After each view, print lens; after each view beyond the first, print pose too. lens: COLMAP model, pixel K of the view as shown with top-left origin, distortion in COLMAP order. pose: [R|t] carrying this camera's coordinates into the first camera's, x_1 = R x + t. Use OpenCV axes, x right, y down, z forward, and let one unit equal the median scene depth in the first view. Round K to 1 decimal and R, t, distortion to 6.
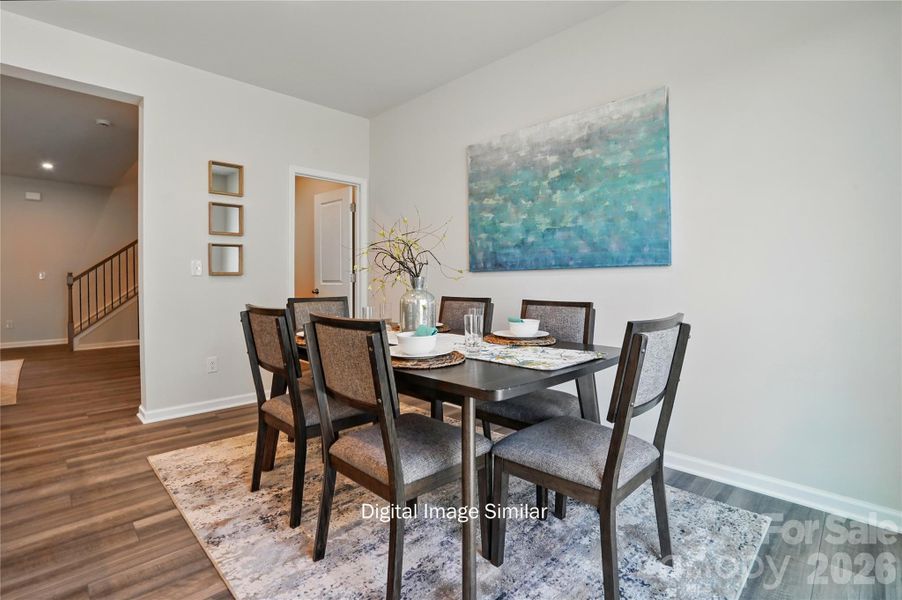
lens RADIAL K [[427.5, 0, 451.7], [0, 427.5, 285.9], [0, 0, 1]] dist [-0.014077, 0.006378]
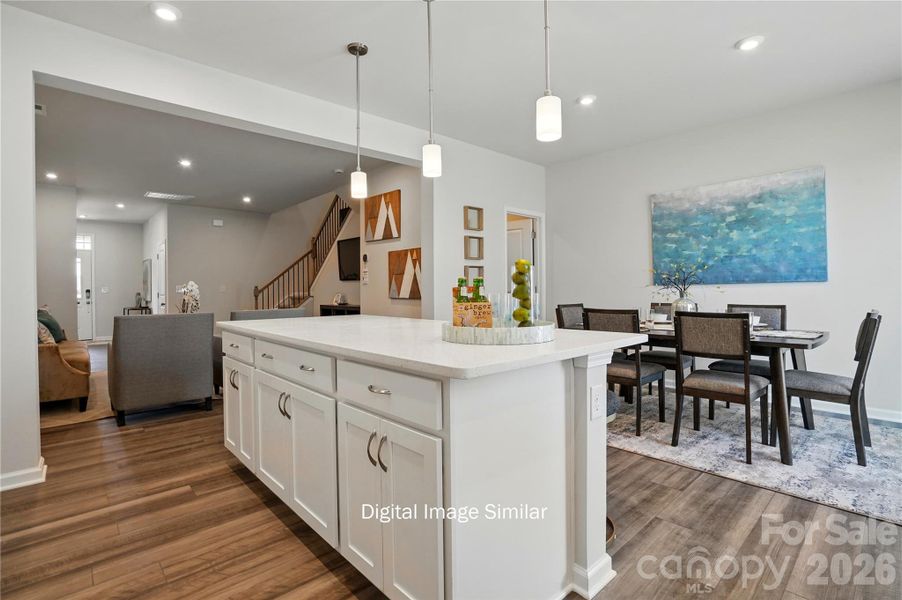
lens RADIAL K [[427.5, 0, 448.9], [0, 427.5, 297.1], [0, 0, 1]] dist [-0.014077, 0.006378]
pose [[0.999954, -0.009321, -0.002256, -0.751415], [0.009346, 0.999893, 0.011247, -0.018209], [0.002151, -0.011267, 0.999934, -0.484302]]
